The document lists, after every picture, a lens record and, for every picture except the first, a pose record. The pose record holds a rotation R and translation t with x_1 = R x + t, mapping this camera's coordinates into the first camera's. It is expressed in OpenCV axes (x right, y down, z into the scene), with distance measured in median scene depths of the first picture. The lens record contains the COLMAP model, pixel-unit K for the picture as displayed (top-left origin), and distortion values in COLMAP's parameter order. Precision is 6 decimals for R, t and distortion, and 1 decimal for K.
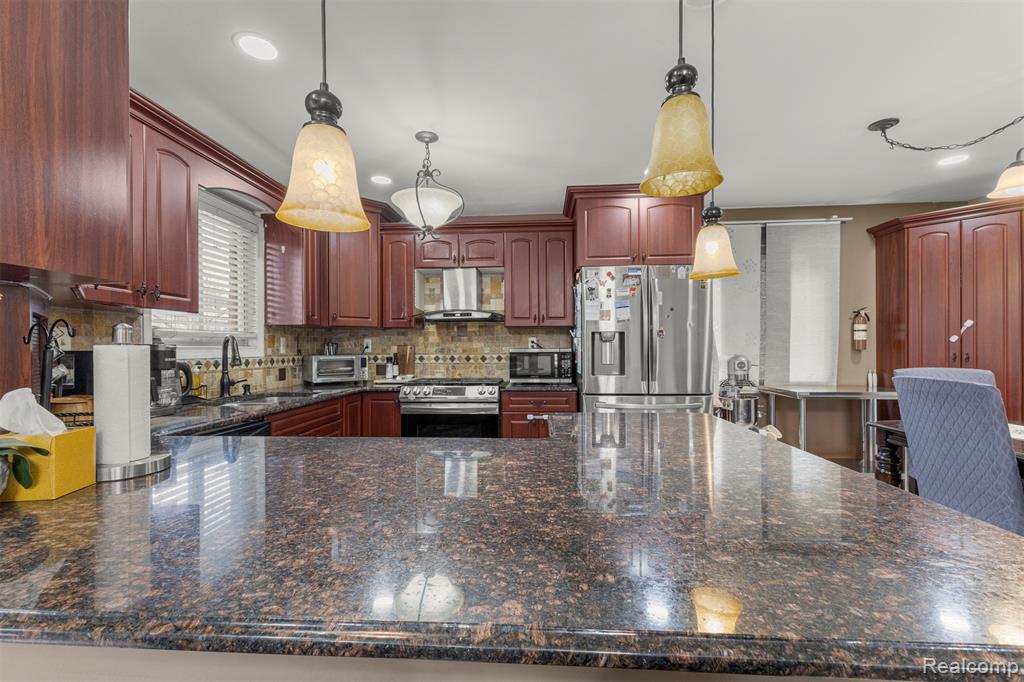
lens RADIAL K [[449.5, 0, 505.3], [0, 449.5, 349.3], [0, 0, 1]] dist [0.006869, 0.000056]
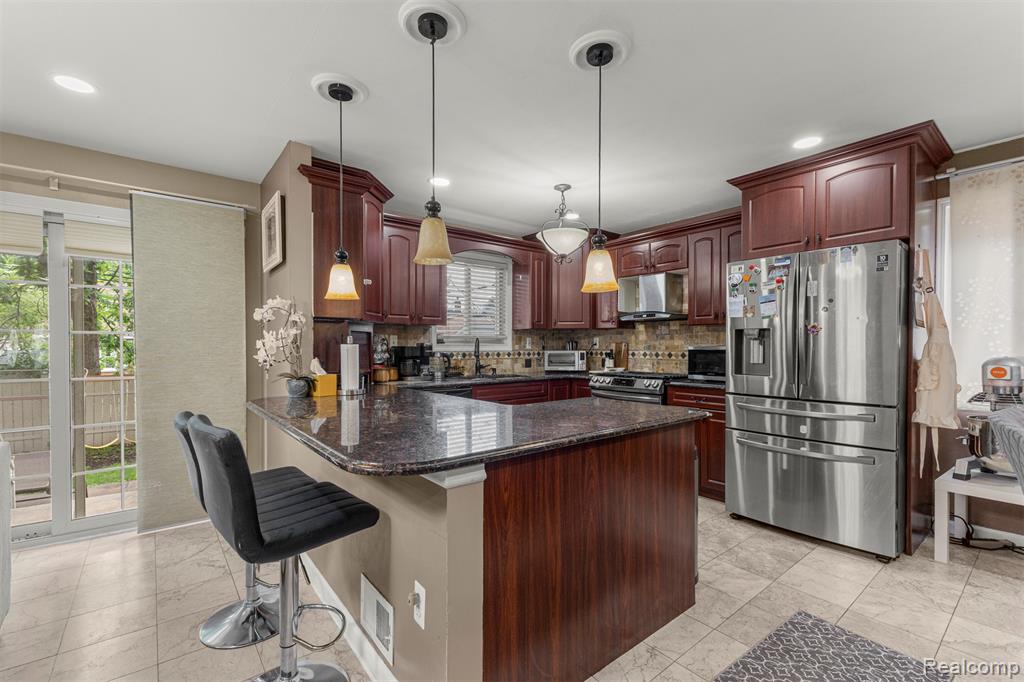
lens RADIAL K [[449.5, 0, 509.4], [0, 449.5, 354.5], [0, 0, 1]] dist [0.006869, 0.000056]
pose [[0.674239, 0.018903, -0.738271, 0.529760], [-0.003836, 0.999749, 0.022094, -0.003553], [0.738503, -0.012065, 0.674142, -0.012894]]
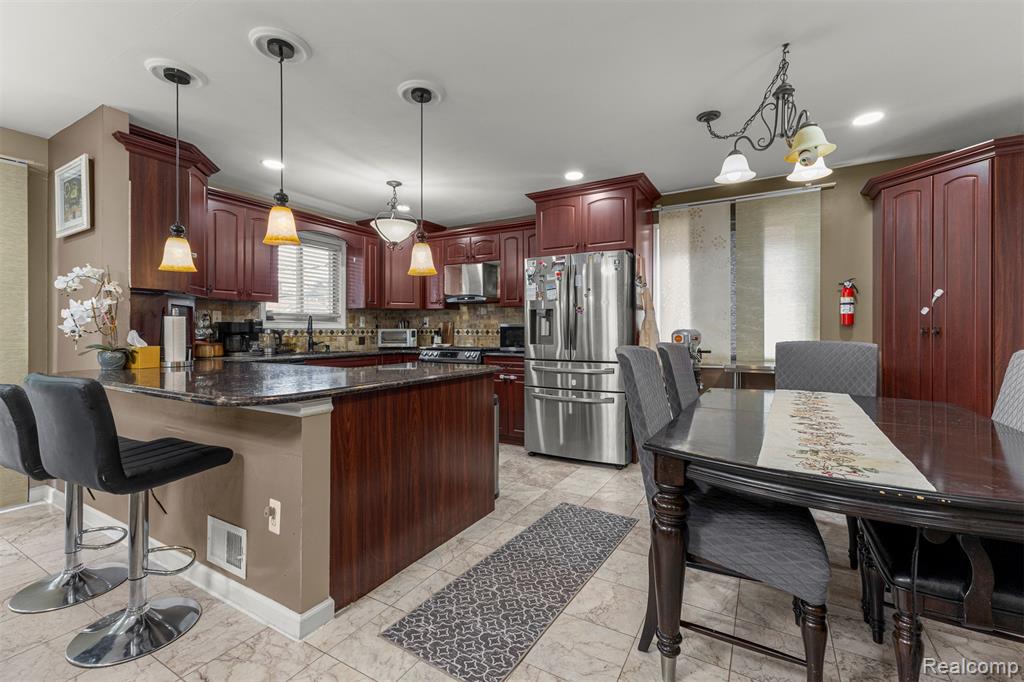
lens RADIAL K [[449.5, 0, 511.1], [0, 449.5, 334.2], [0, 0, 1]] dist [0.006869, 0.000056]
pose [[0.893982, 0.008615, -0.448020, 0.645326], [-0.006267, 0.999958, 0.006723, 0.020133], [0.448059, -0.003203, 0.893998, -0.136850]]
